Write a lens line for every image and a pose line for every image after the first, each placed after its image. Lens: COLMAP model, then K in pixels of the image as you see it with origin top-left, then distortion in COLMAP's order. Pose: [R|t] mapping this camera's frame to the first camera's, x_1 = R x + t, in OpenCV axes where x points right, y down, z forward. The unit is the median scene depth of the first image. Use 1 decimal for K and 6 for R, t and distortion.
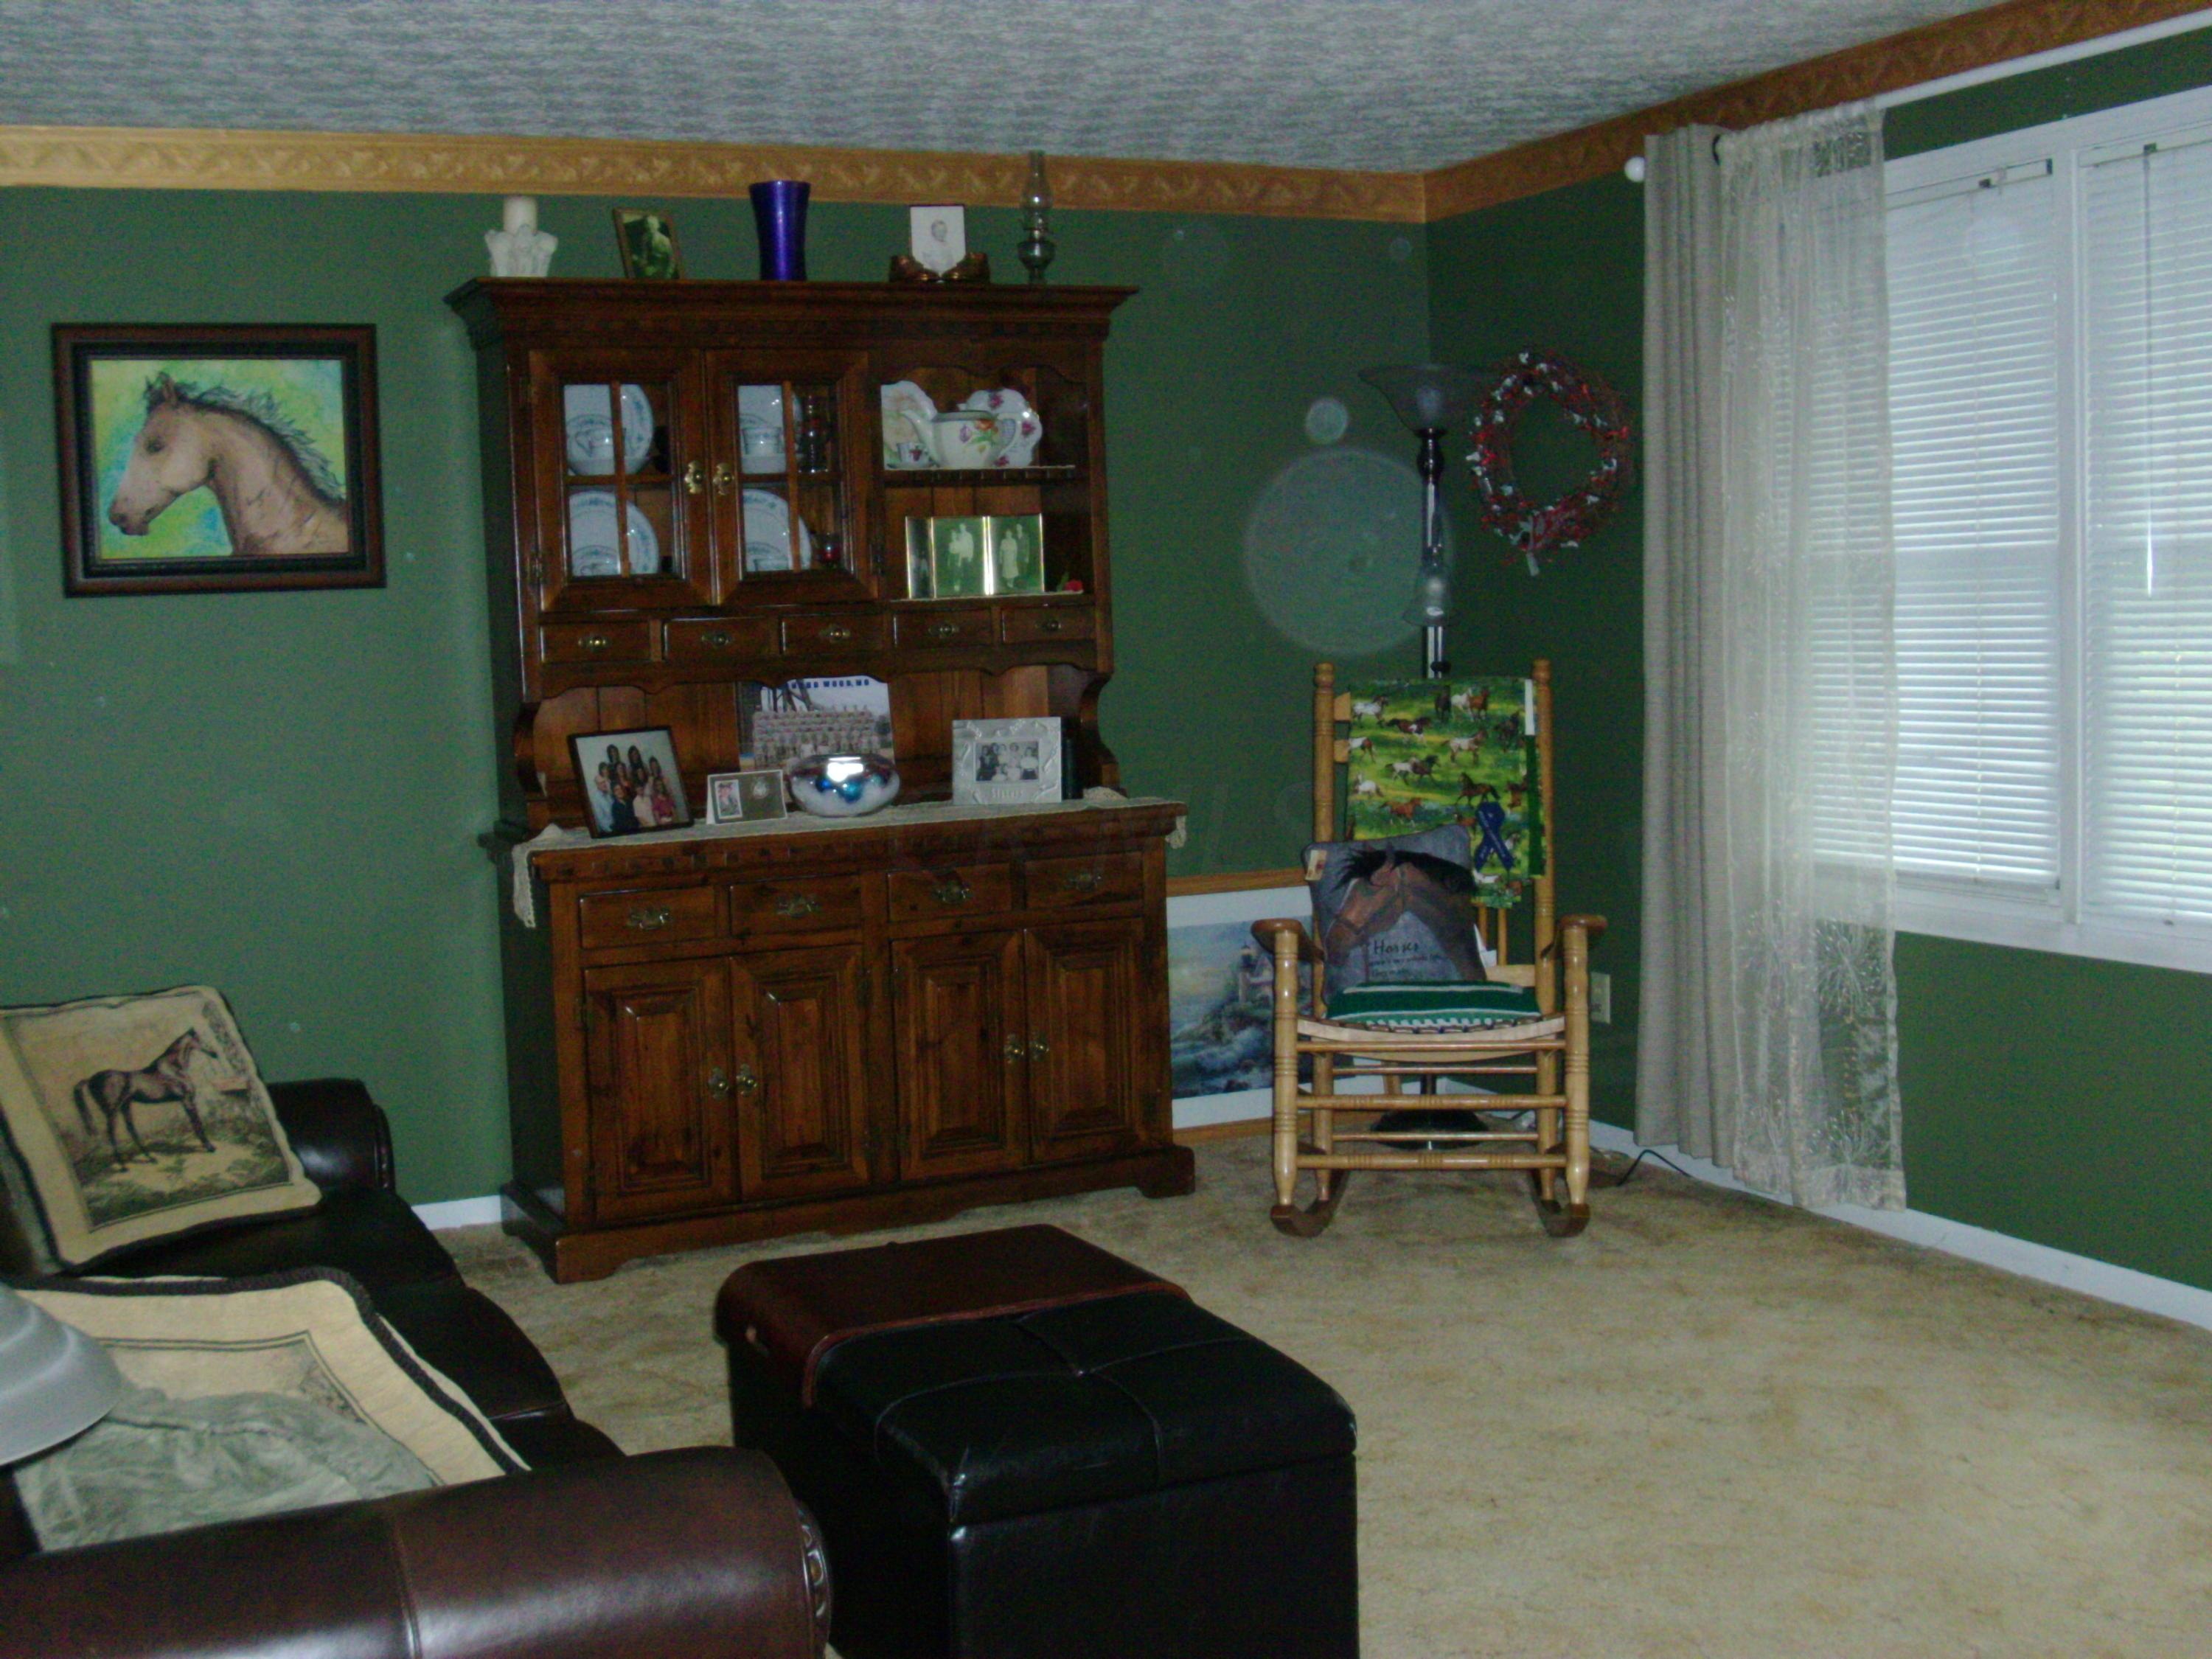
lens RADIAL K [[2560.7, 0, 1091.9], [0, 2560.7, 830.9], [0, 0, 1]] dist [-0.138939, 0.047087]
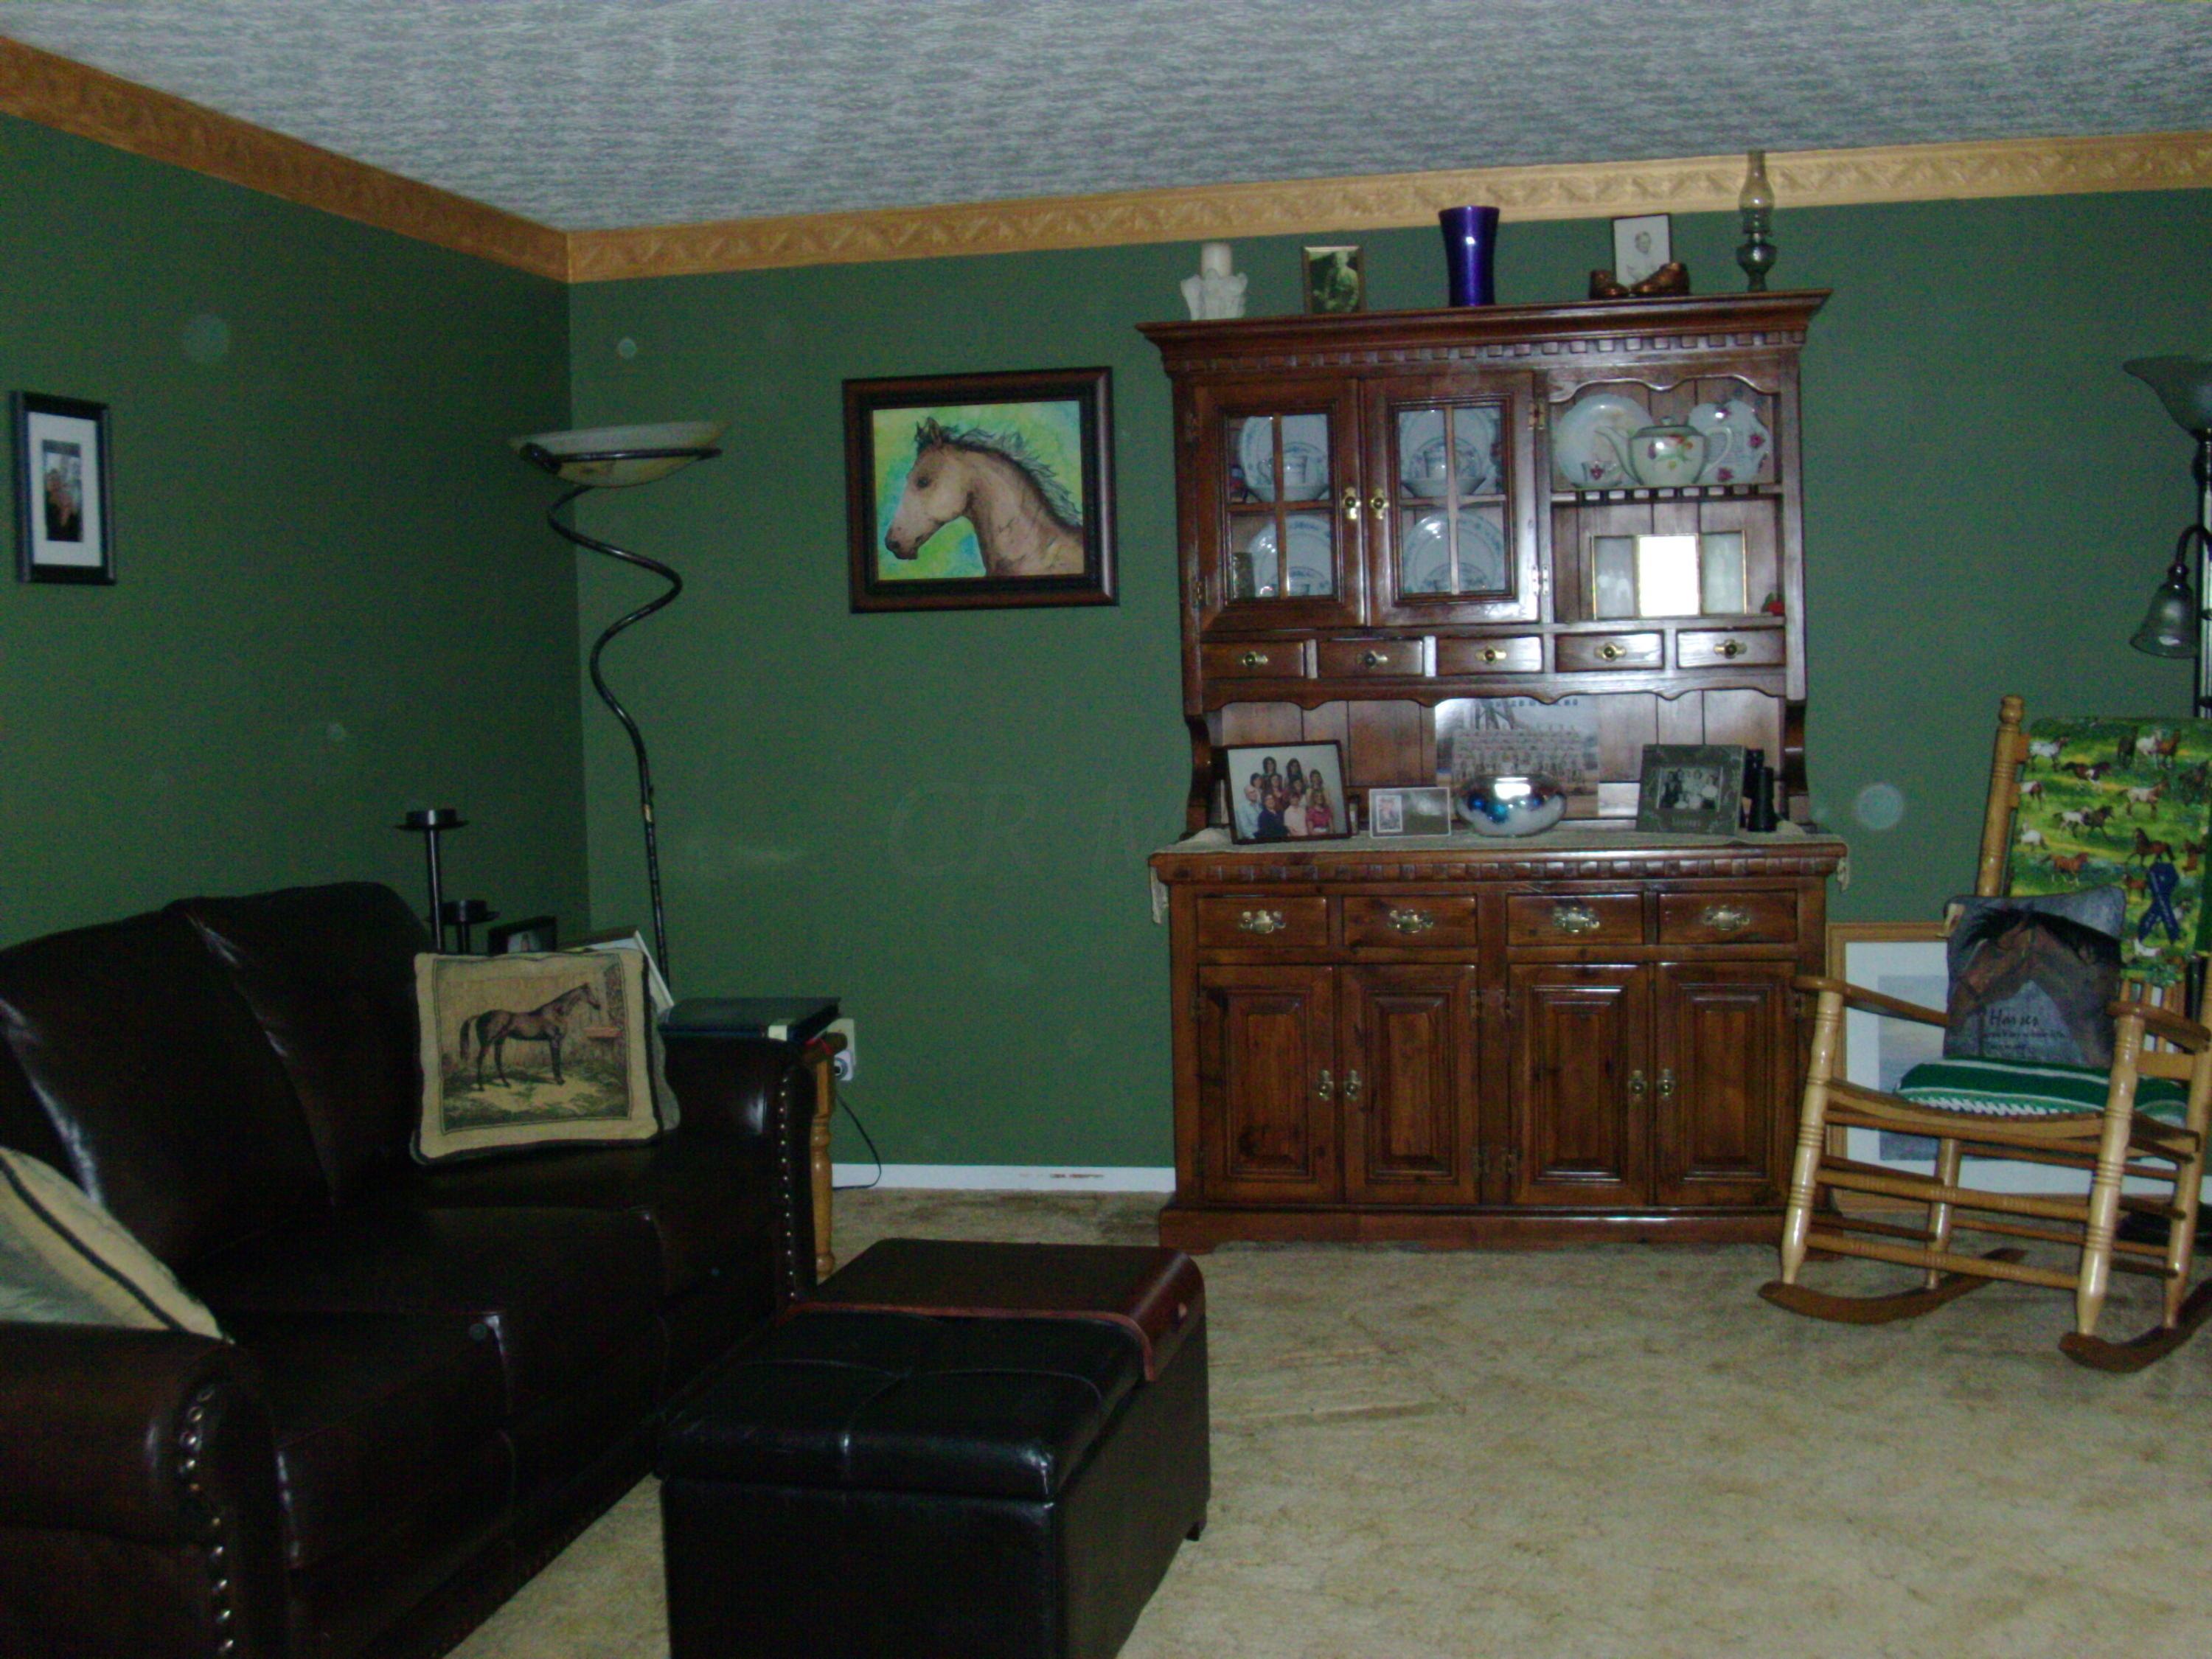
lens RADIAL K [[2560.7, 0, 1091.9], [0, 2560.7, 830.9], [0, 0, 1]] dist [-0.138939, 0.047087]
pose [[0.794258, 0.056641, -0.604935, 0.395373], [-0.049855, 0.998363, 0.028020, -0.028962], [0.605532, 0.007904, 0.795782, 0.108203]]
